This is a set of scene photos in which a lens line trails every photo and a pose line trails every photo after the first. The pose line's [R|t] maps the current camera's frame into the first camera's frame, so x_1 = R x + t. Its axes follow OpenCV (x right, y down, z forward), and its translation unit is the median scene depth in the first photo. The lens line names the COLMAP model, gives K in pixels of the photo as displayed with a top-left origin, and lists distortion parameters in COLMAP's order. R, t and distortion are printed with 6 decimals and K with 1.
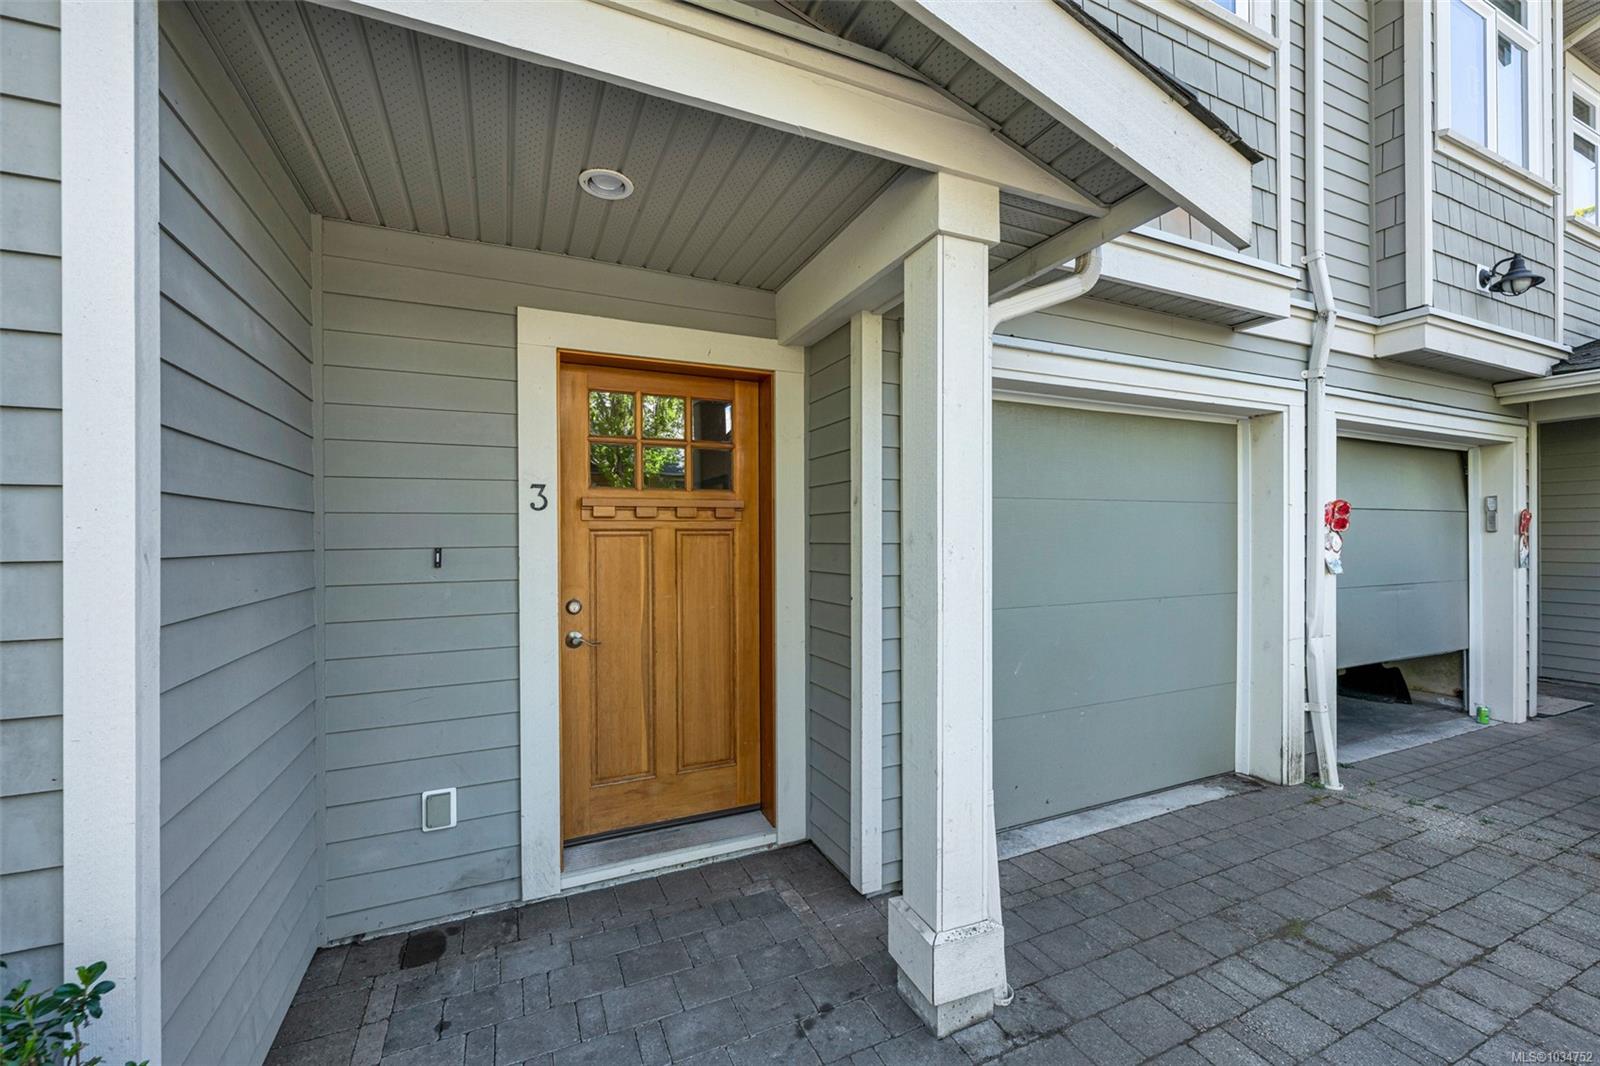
lens RADIAL K [[640.7, 0, 800.0], [0, 640.7, 533.0], [0, 0, 1]] dist [-0.000163, -0.000016]
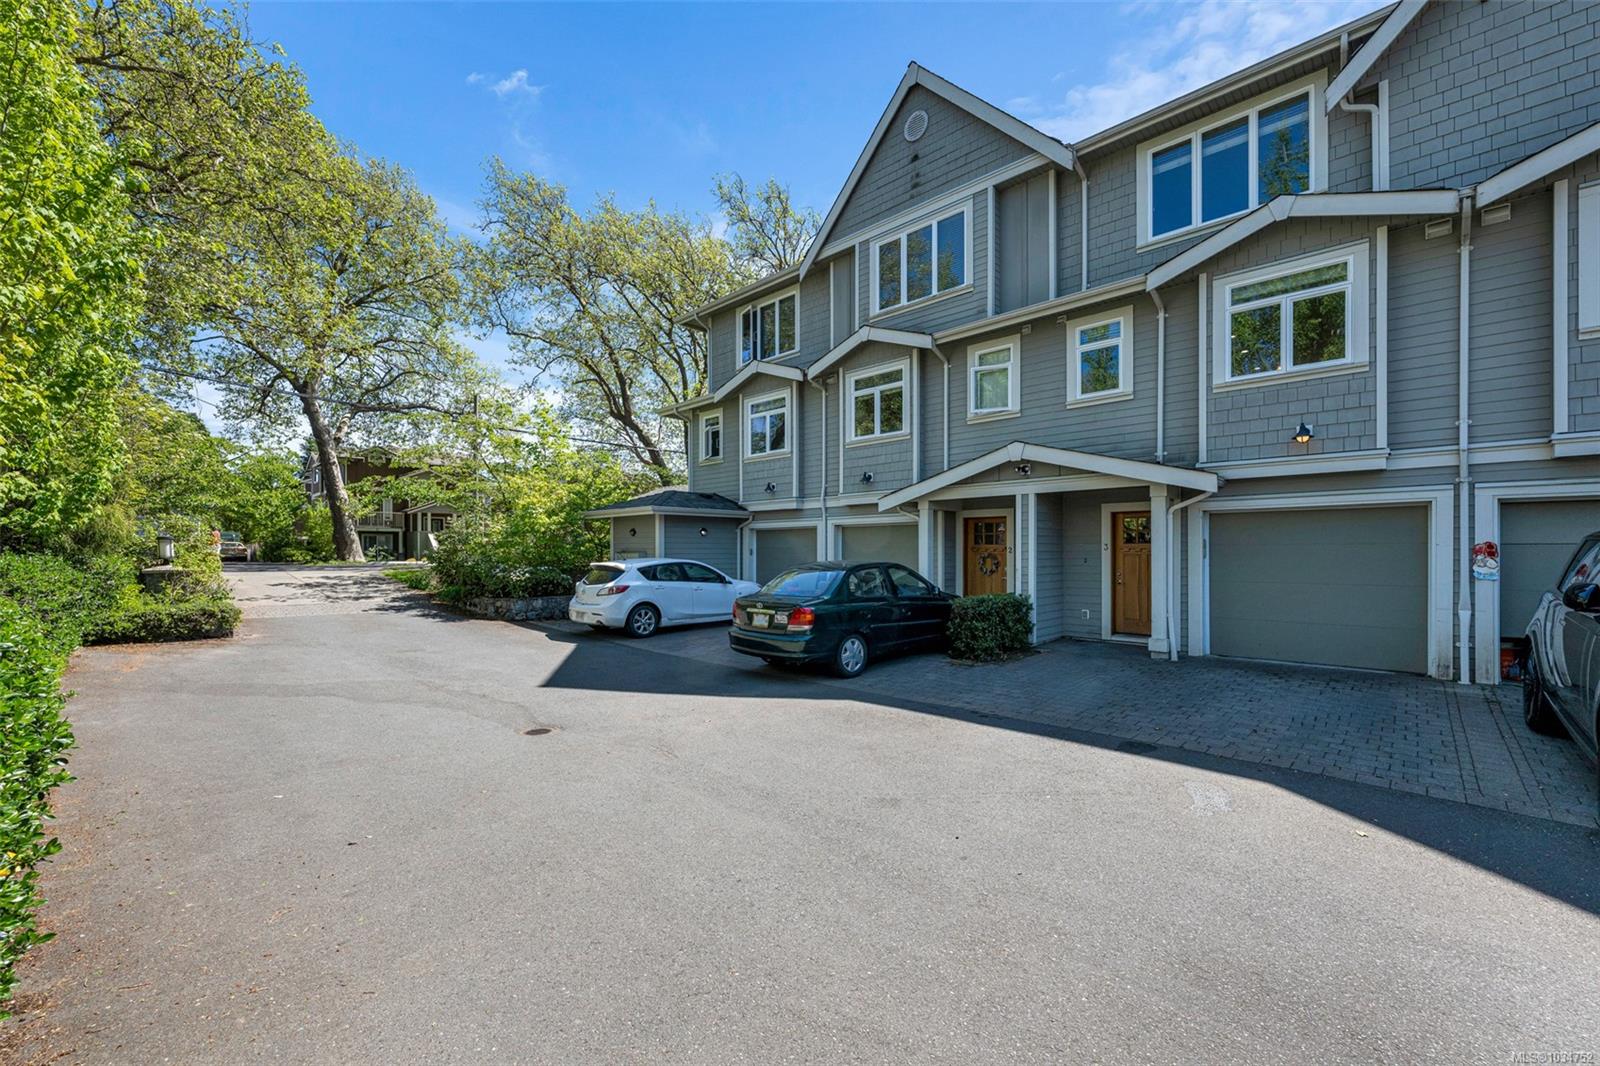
lens RADIAL K [[640.7, 0, 800.0], [0, 640.7, 533.0], [0, 0, 1]] dist [-0.000163, -0.000016]
pose [[0.368655, -0.021125, -0.929326, 2.806297], [0.006065, 0.999775, -0.020321, -0.075161], [0.929546, 0.001855, 0.368700, -2.461696]]
